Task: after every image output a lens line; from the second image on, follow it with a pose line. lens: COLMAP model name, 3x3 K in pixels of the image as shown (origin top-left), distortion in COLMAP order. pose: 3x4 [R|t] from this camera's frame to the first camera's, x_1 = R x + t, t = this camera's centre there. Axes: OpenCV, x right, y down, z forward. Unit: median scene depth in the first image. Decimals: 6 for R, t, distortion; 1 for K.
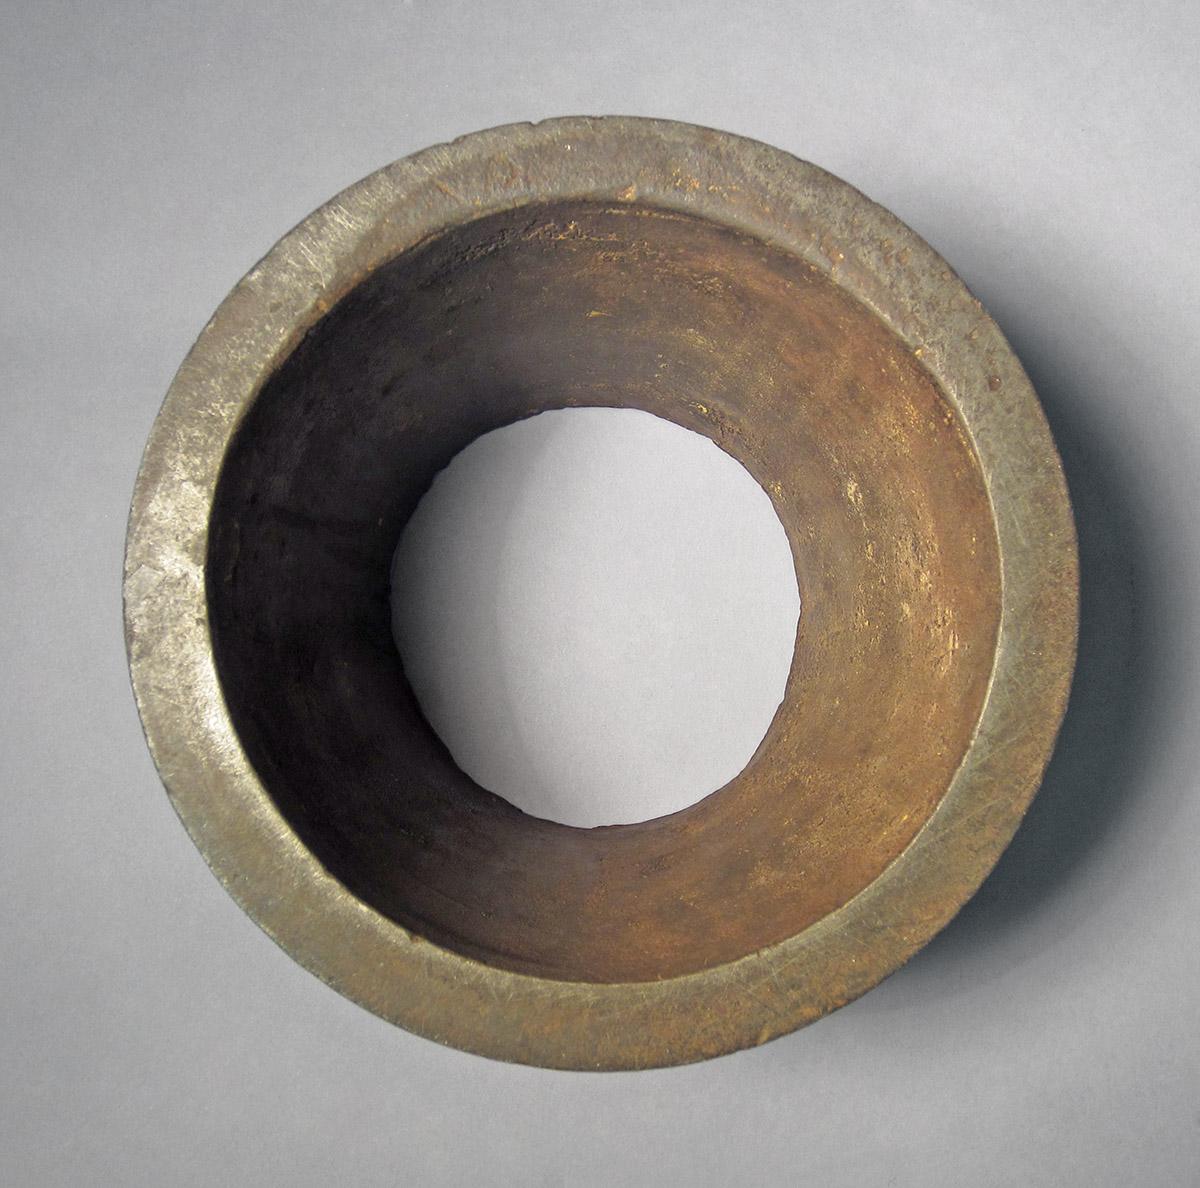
lens RADIAL K [[1003.2, 0, 601.2], [0, 1003.2, 593.8], [0, 0, 1]] dist [-0.015479, -0.003258]
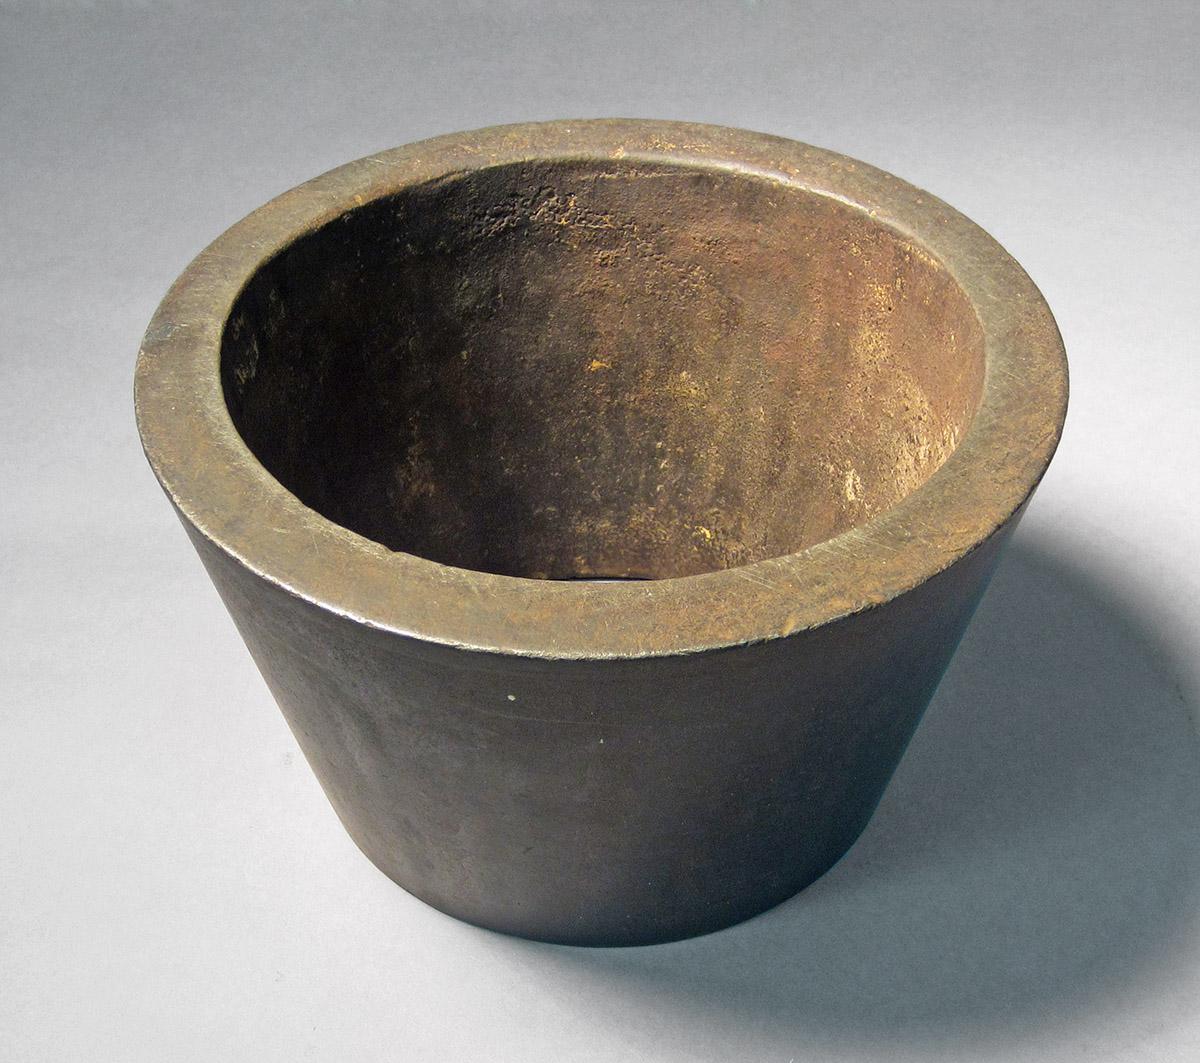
lens RADIAL K [[1033.1, 0, 597.6], [0, 1033.1, 531.4], [0, 0, 1]] dist [-0.007113, 0.001584]
pose [[0.999615, -0.023251, -0.015121, 0.013917], [0.012308, 0.860457, -0.509374, 0.793238], [0.024855, 0.508992, 0.860412, 0.193287]]
